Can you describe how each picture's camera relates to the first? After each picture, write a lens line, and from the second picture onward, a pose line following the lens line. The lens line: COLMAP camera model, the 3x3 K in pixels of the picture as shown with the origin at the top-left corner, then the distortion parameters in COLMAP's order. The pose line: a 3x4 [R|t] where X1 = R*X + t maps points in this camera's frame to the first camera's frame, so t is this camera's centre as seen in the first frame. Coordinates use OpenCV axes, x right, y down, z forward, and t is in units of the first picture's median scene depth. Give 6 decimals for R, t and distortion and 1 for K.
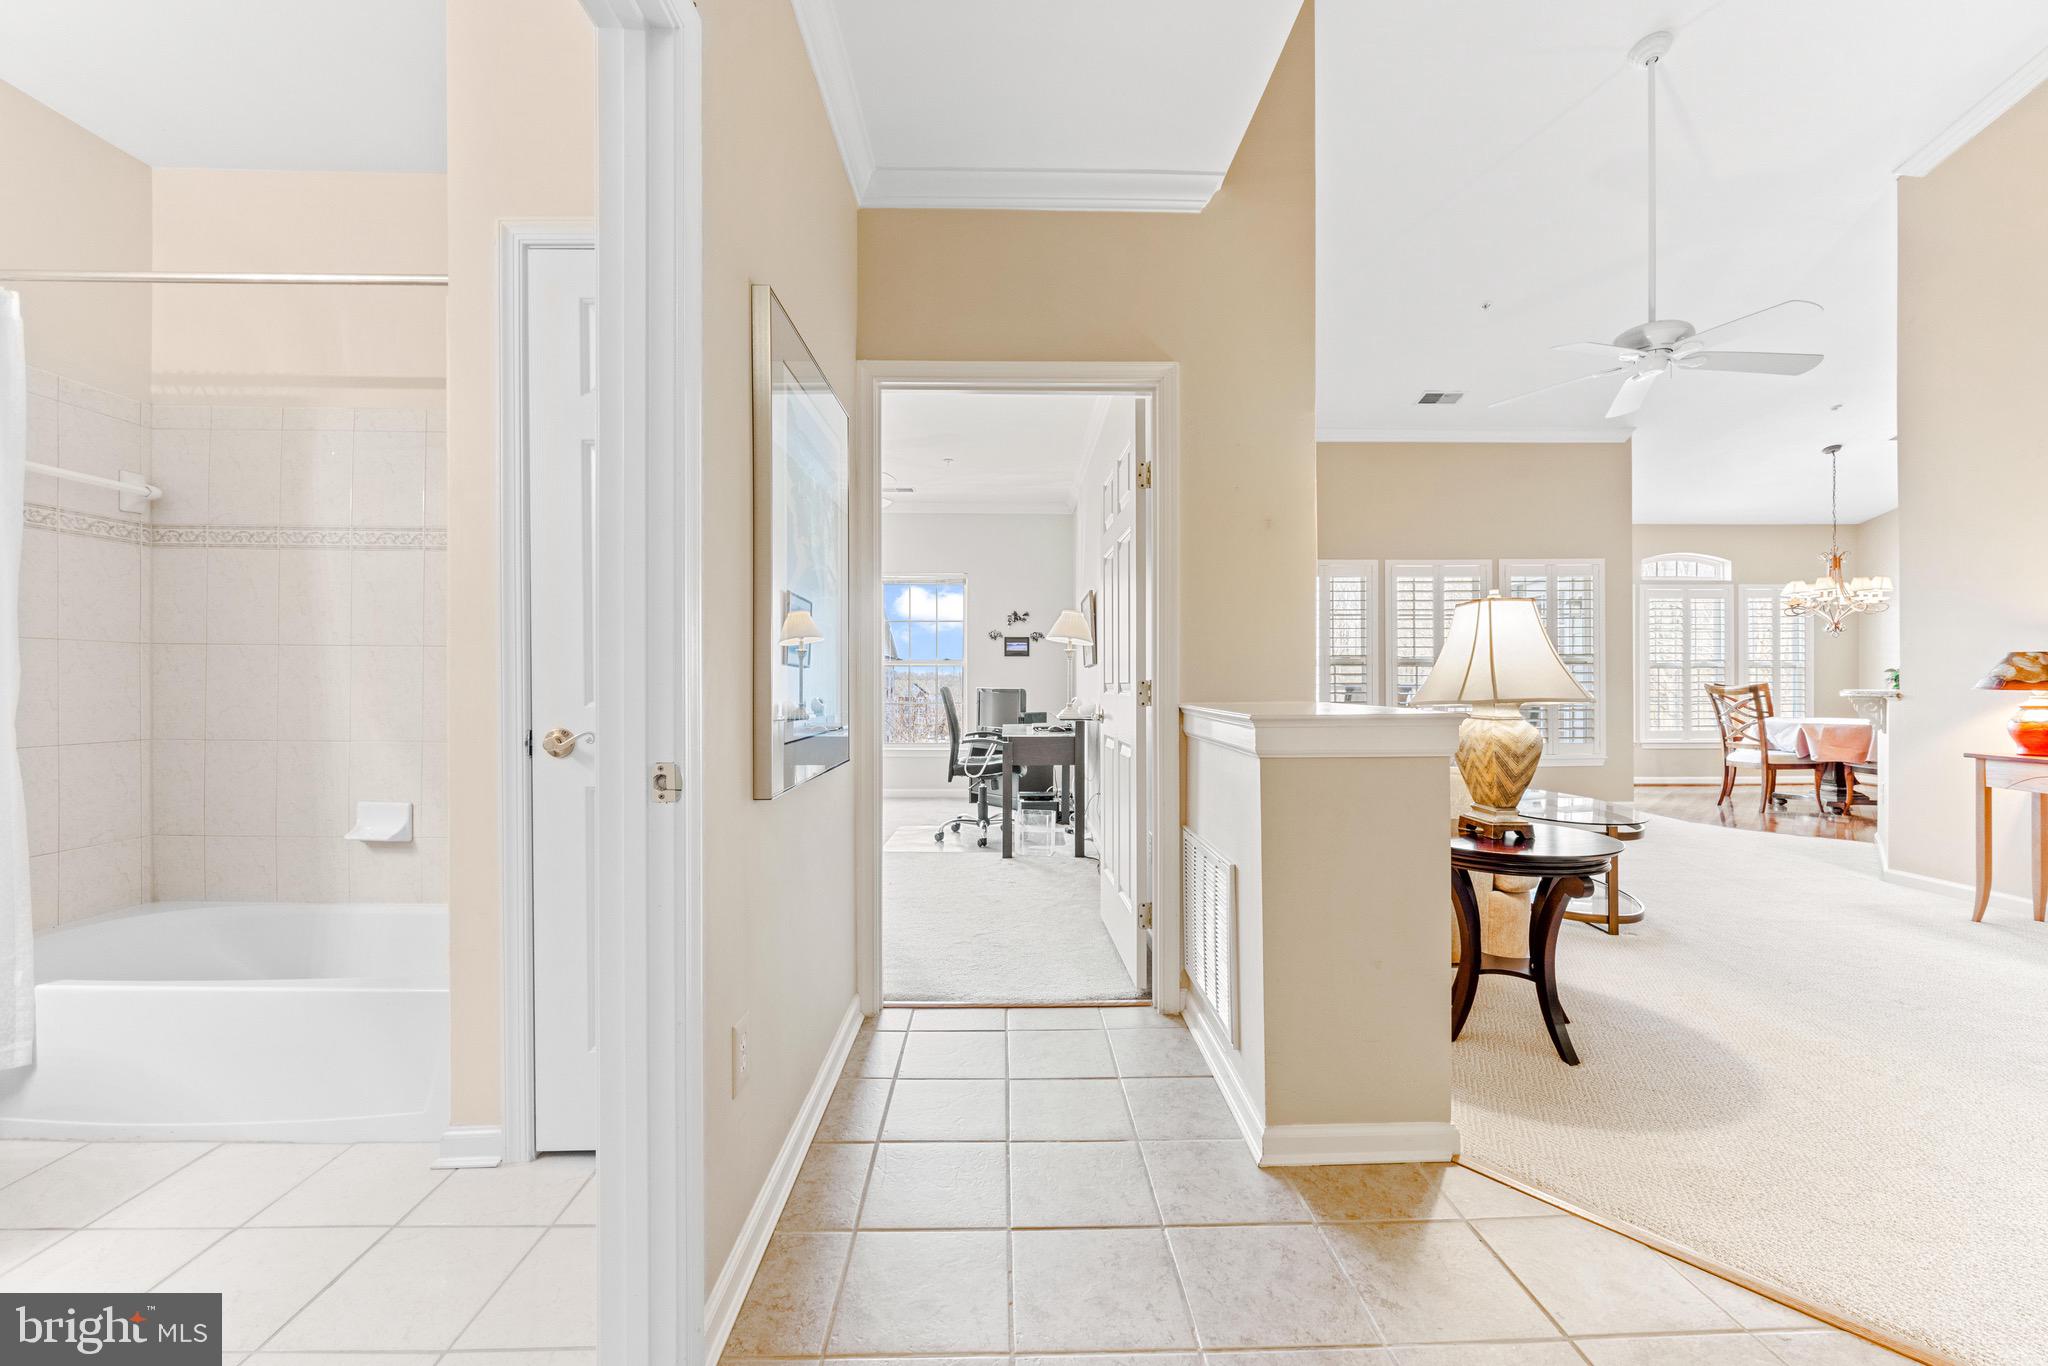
lens RADIAL K [[830.3, 0, 1033.0], [0, 830.3, 678.7], [0, 0, 1]] dist [-0.004027, 0.000029]
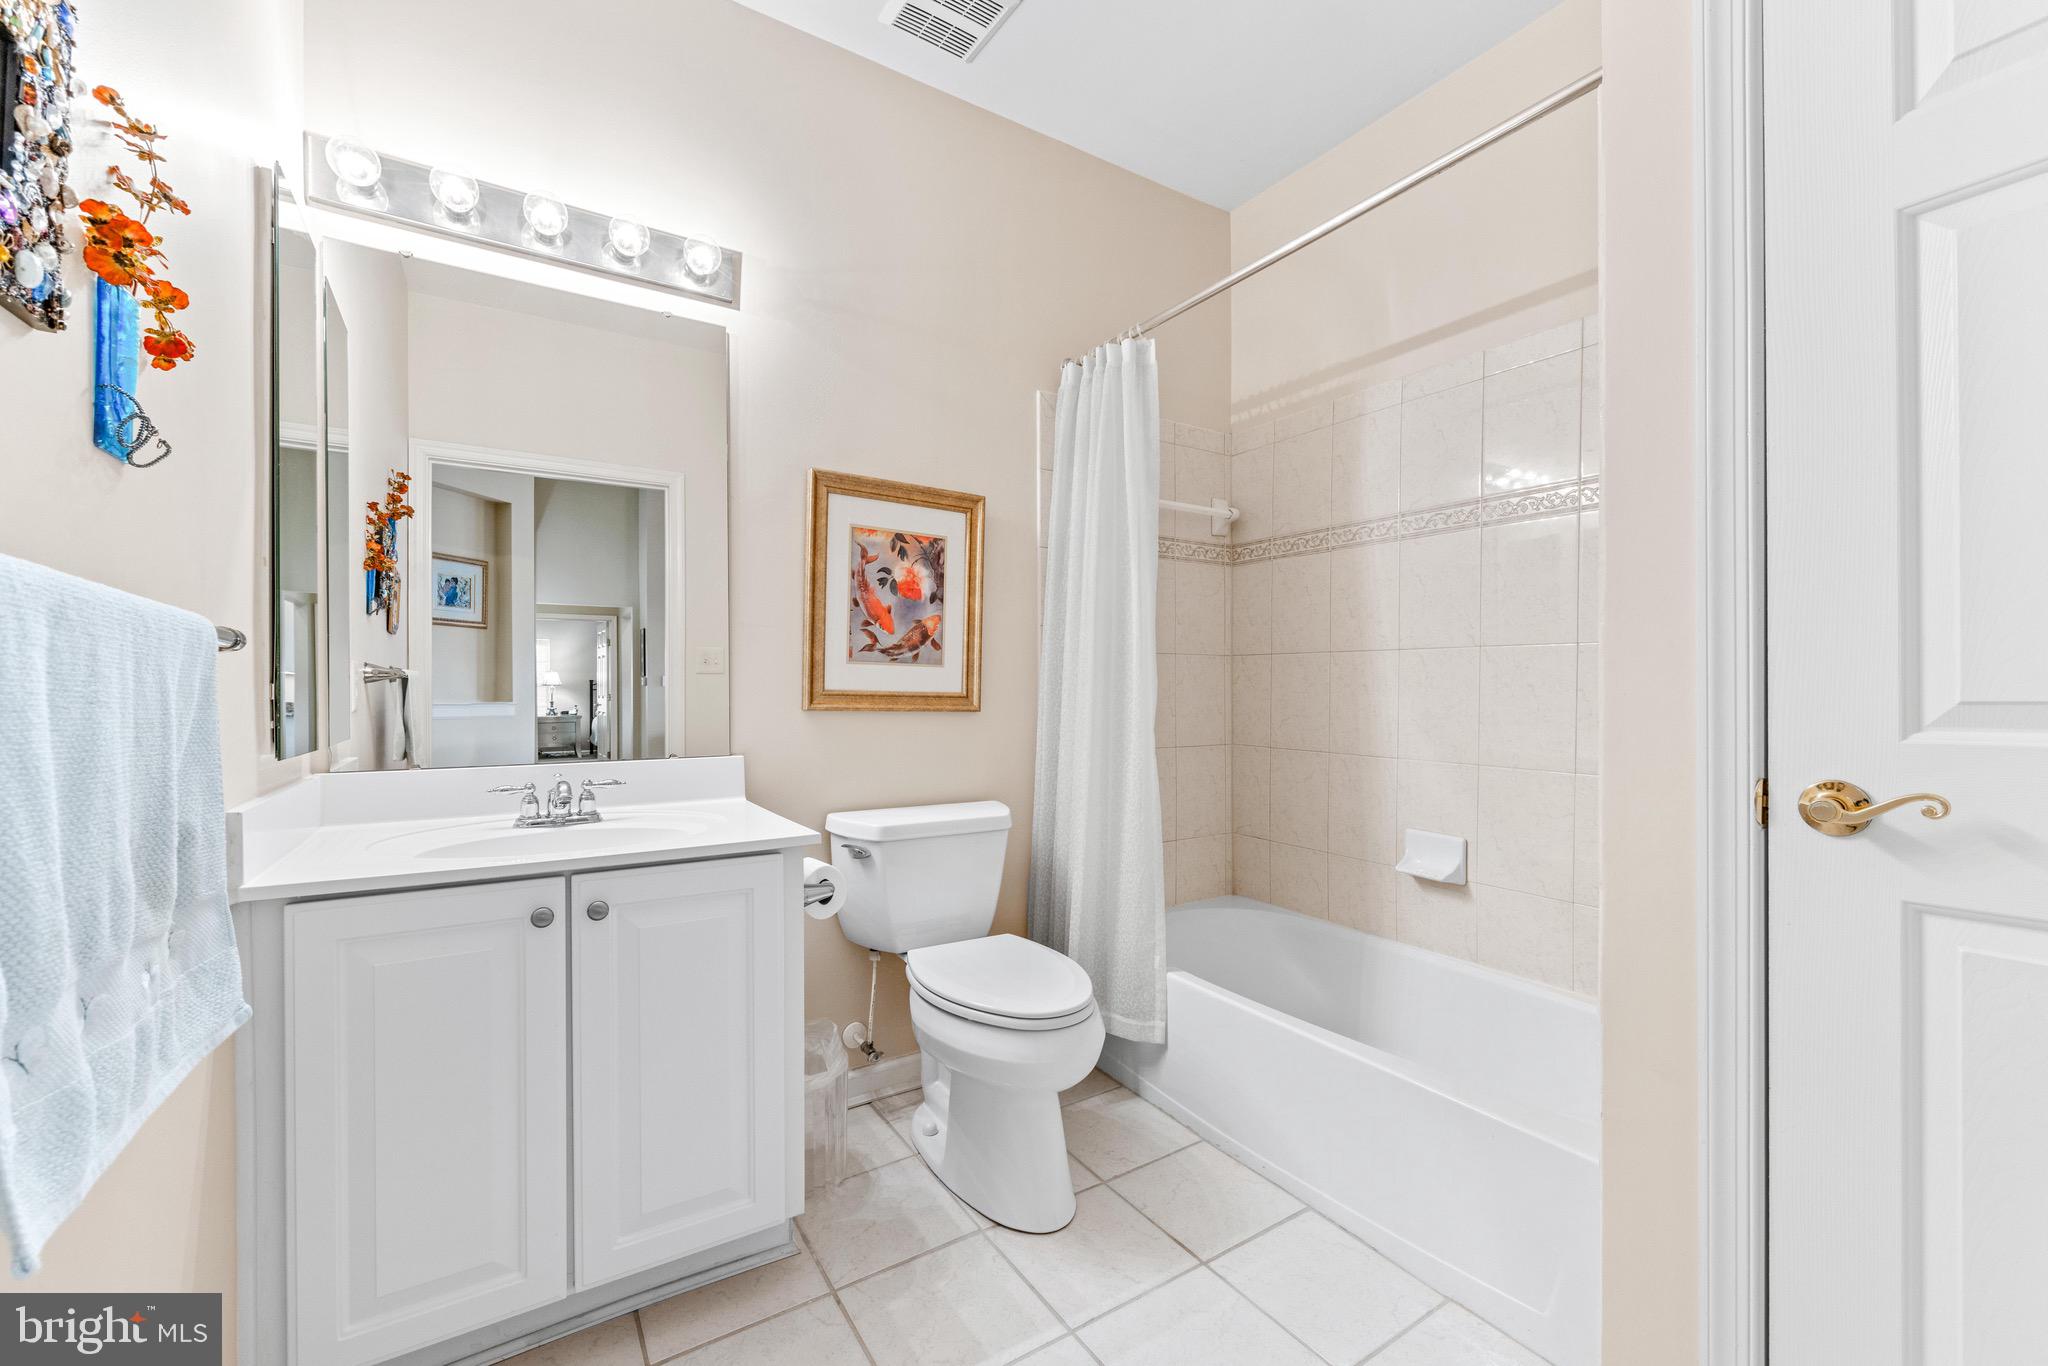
lens RADIAL K [[830.3, 0, 1026.8], [0, 830.3, 688.0], [0, 0, 1]] dist [-0.004027, 0.000029]
pose [[0.518283, -0.002236, -0.855206, -0.278113], [0.002771, 0.999996, -0.000935, 0.000363], [0.855205, -0.001885, 0.518287, 0.208182]]
